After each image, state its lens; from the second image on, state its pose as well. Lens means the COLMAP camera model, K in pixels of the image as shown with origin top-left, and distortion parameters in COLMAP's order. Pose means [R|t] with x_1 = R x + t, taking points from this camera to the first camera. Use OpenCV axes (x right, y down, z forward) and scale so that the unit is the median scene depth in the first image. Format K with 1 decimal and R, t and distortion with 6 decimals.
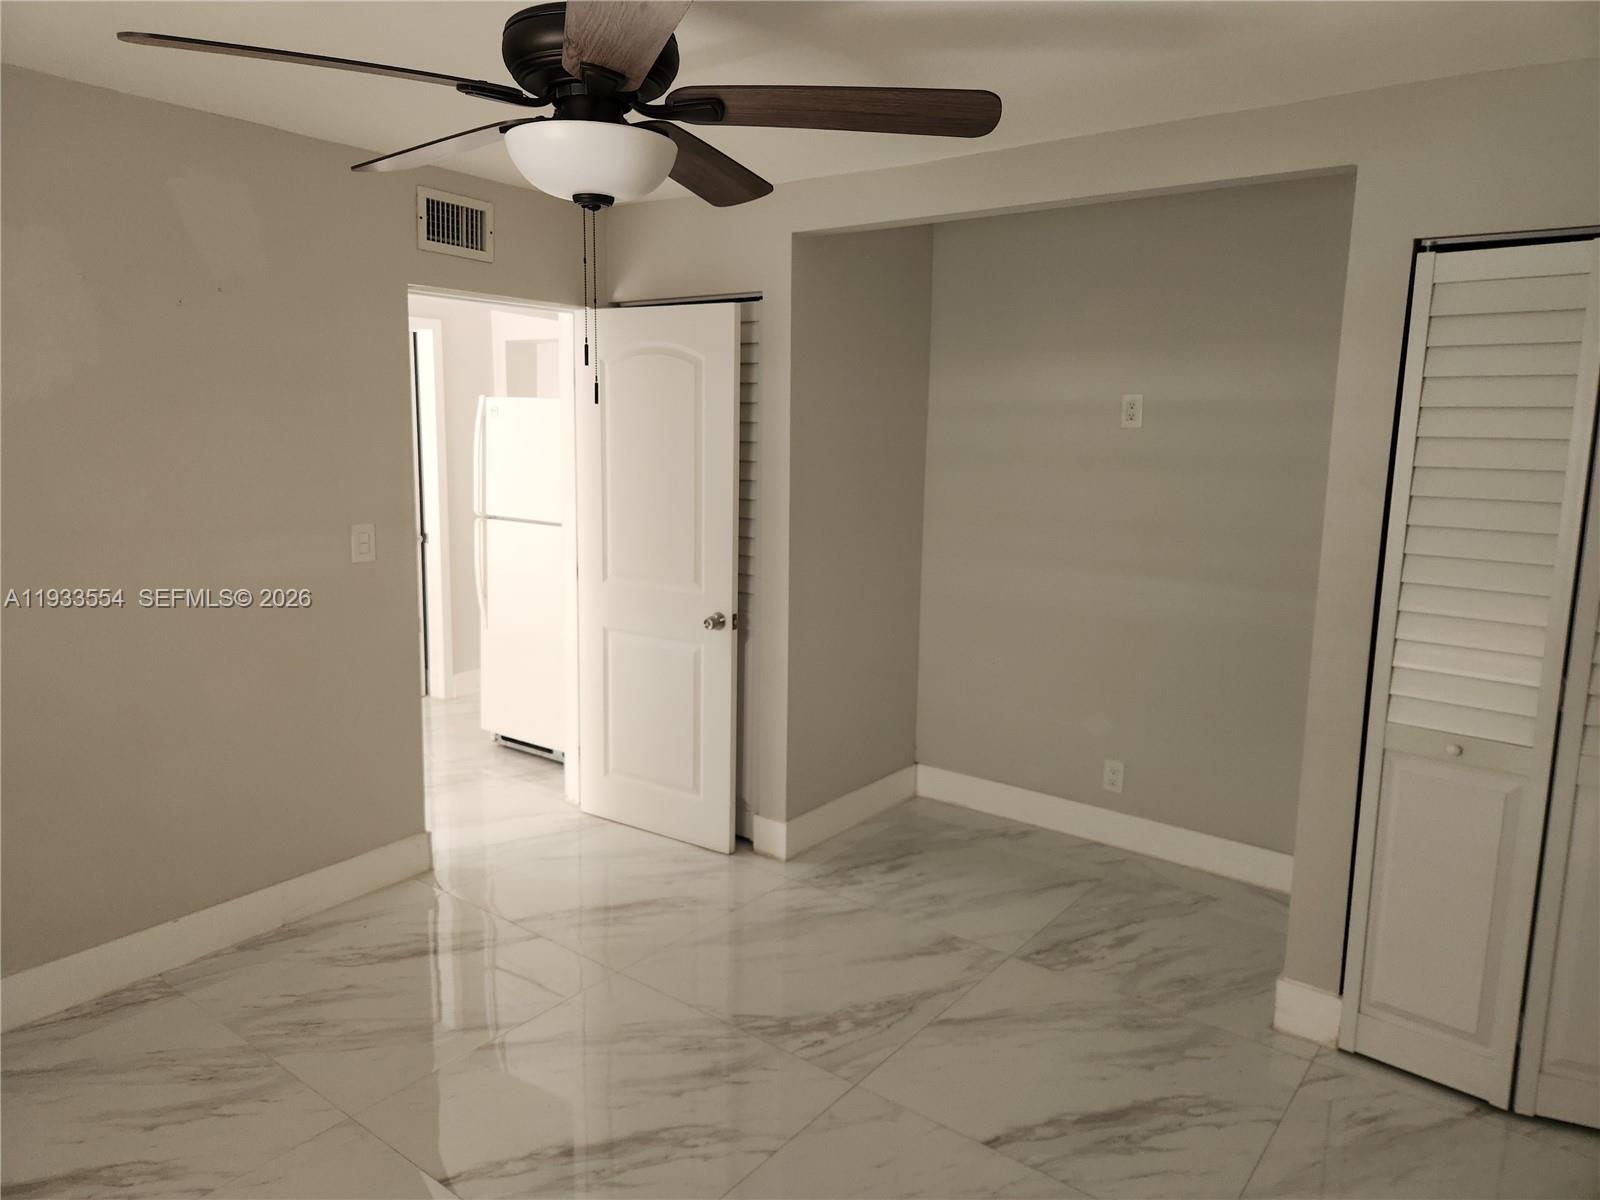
lens RADIAL K [[1053.7, 0, 725.7], [0, 1053.7, 591.2], [0, 0, 1]] dist [0.035753, -0.005079]
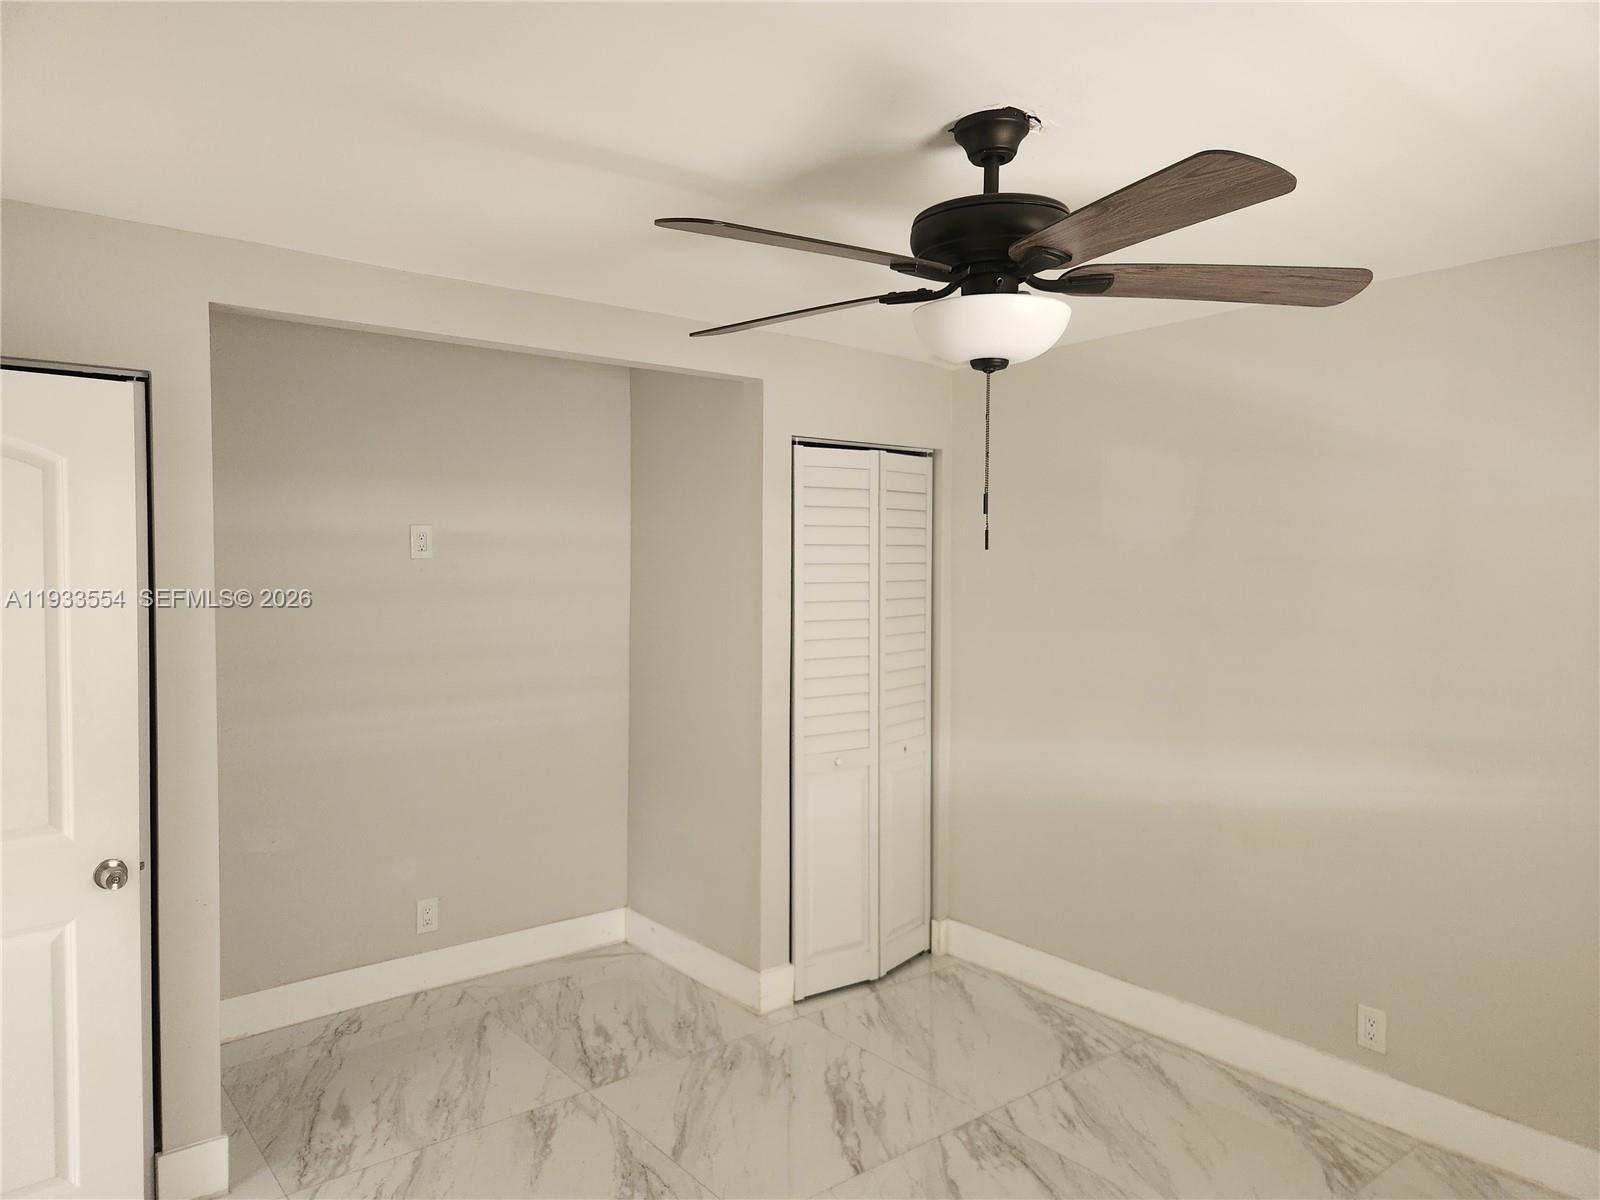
lens RADIAL K [[1096.2, 0, 800.0], [0, 1096.2, 600.0], [0, 0, 1]] dist [0.035540, 0.001440]
pose [[0.208922, -0.054566, 0.976409, -0.675508], [0.155960, 0.987522, 0.021816, -0.099694], [-0.965416, 0.147723, 0.214826, 0.525219]]
